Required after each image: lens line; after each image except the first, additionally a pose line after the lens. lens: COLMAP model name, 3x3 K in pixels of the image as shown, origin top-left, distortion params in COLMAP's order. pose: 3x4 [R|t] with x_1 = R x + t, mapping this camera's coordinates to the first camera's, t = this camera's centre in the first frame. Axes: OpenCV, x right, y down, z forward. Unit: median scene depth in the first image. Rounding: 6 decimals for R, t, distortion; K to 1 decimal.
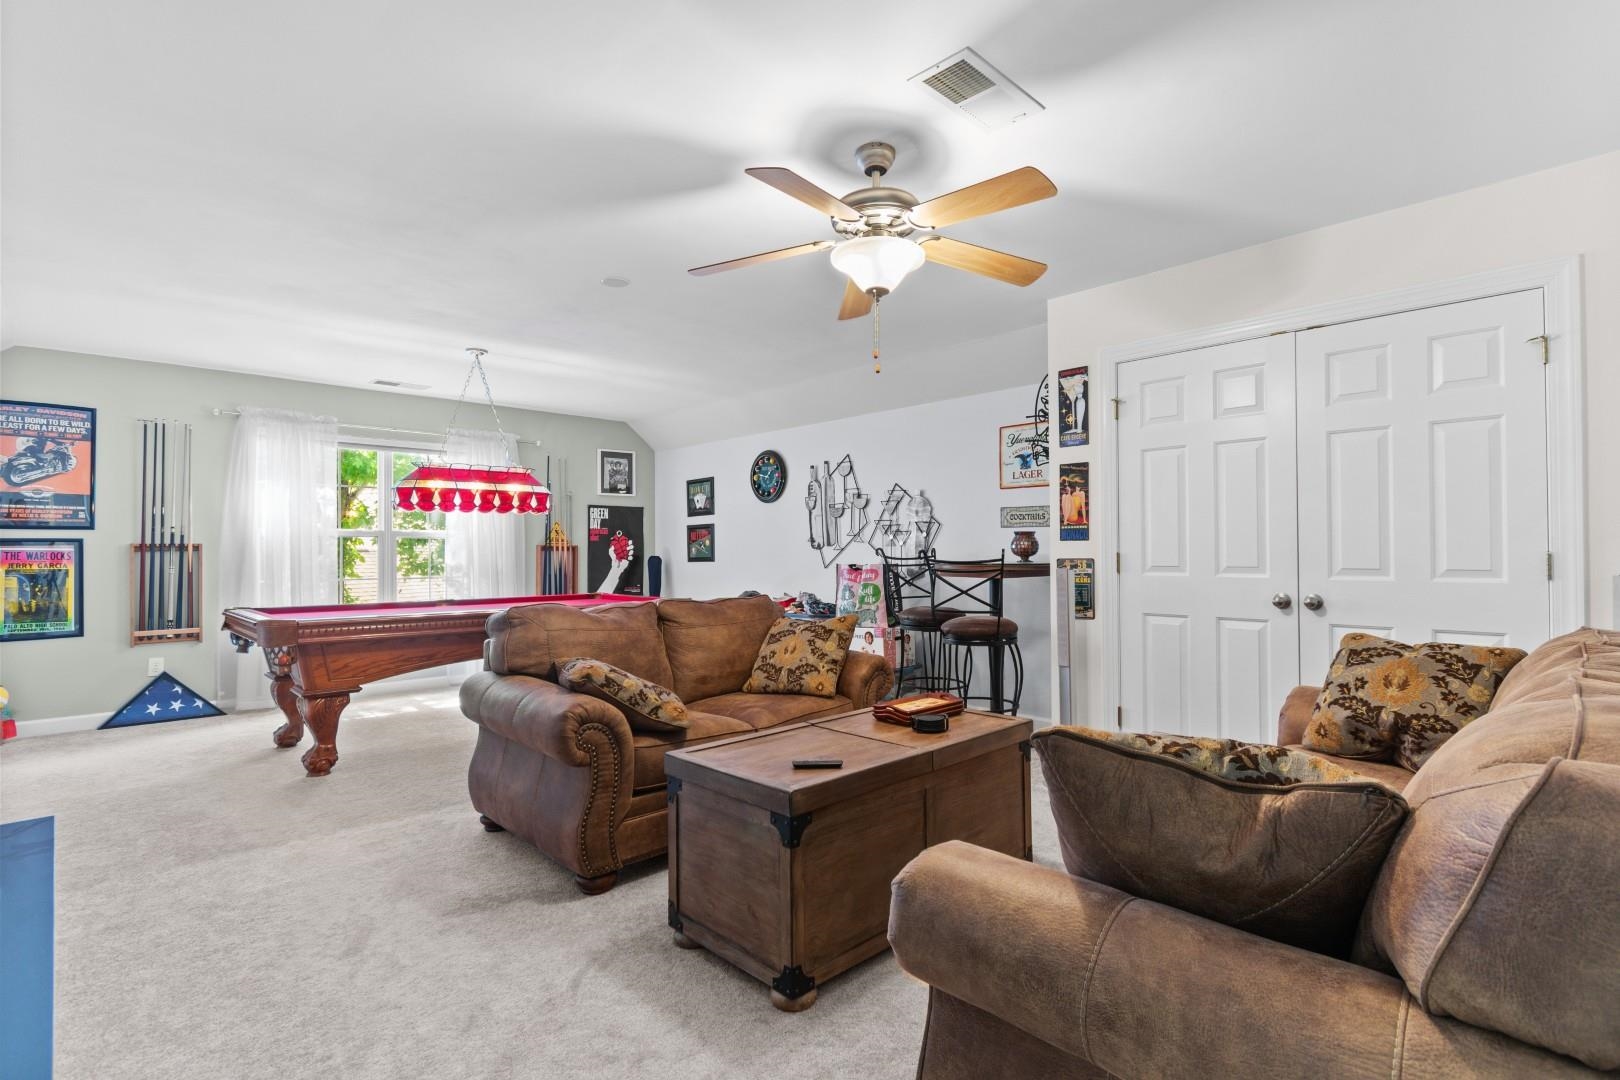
lens RADIAL K [[776.8, 0, 811.4], [0, 776.8, 533.2], [0, 0, 1]] dist [-0.033519, 0.000023]
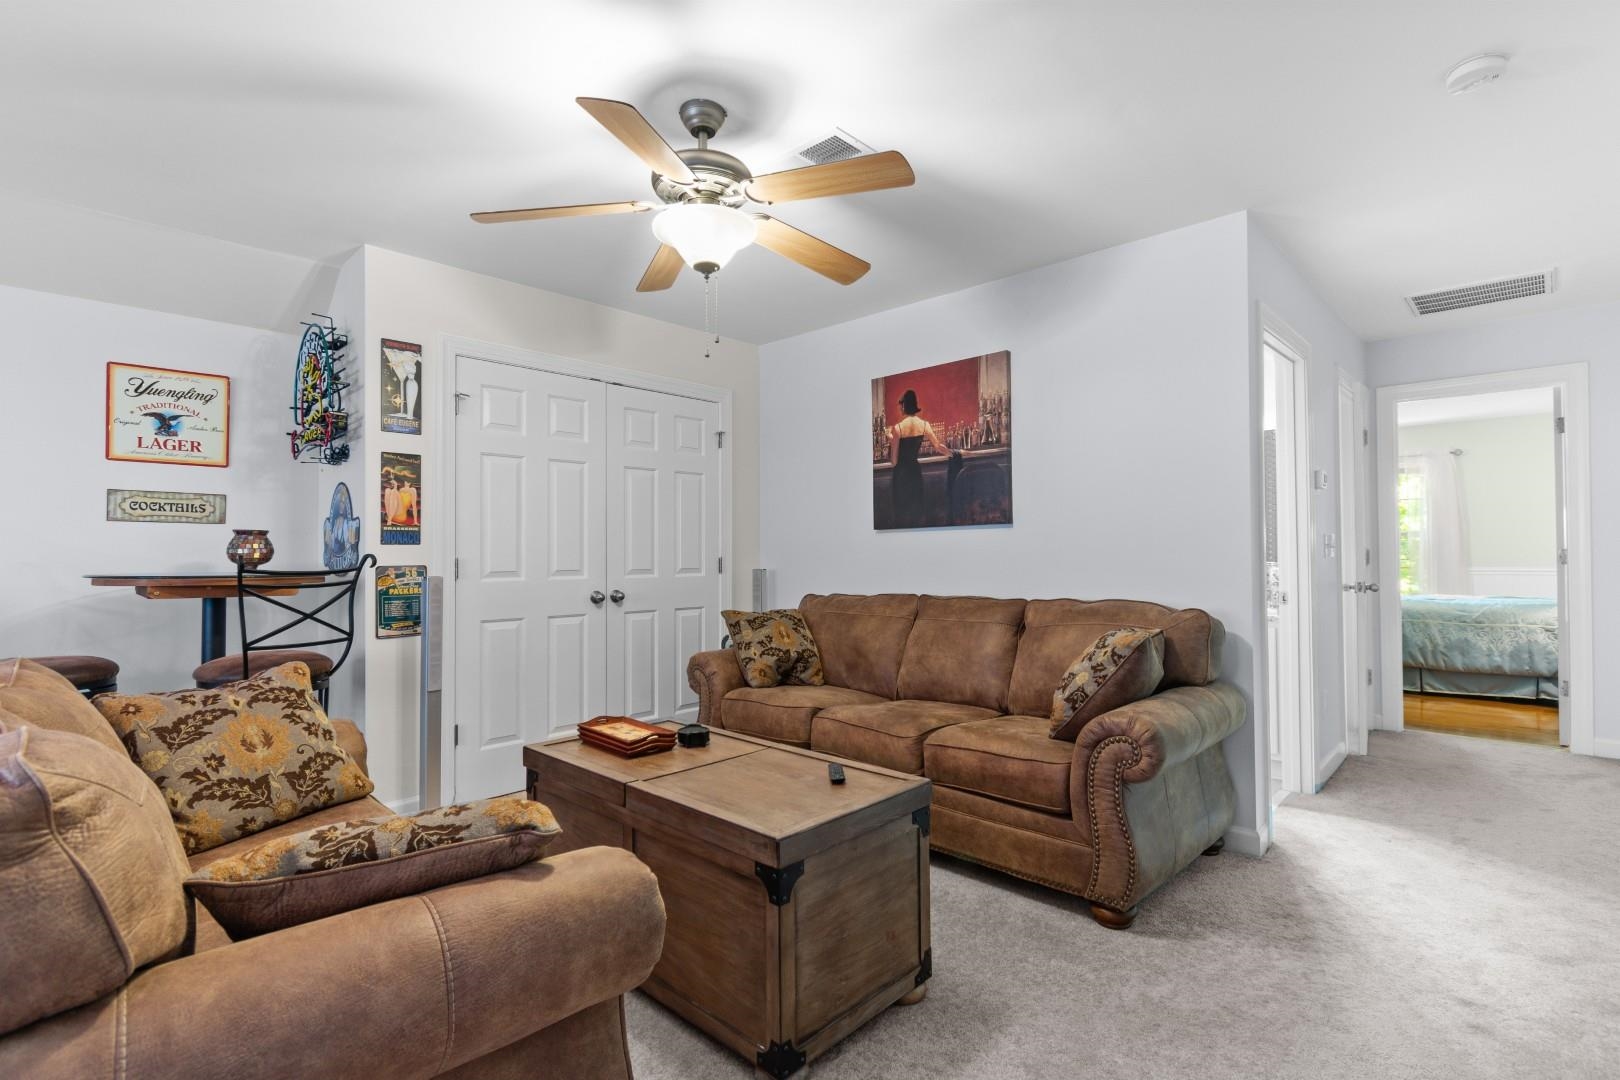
lens RADIAL K [[763.7, 0, 807.4], [0, 763.7, 543.3], [0, 0, 1]] dist [0.000041, -0.000231]
pose [[-0.041024, 0.018732, 0.998983, -0.519395], [-0.018129, 0.999646, -0.019489, 0.016605], [-0.998994, -0.018910, -0.040670, 0.594065]]
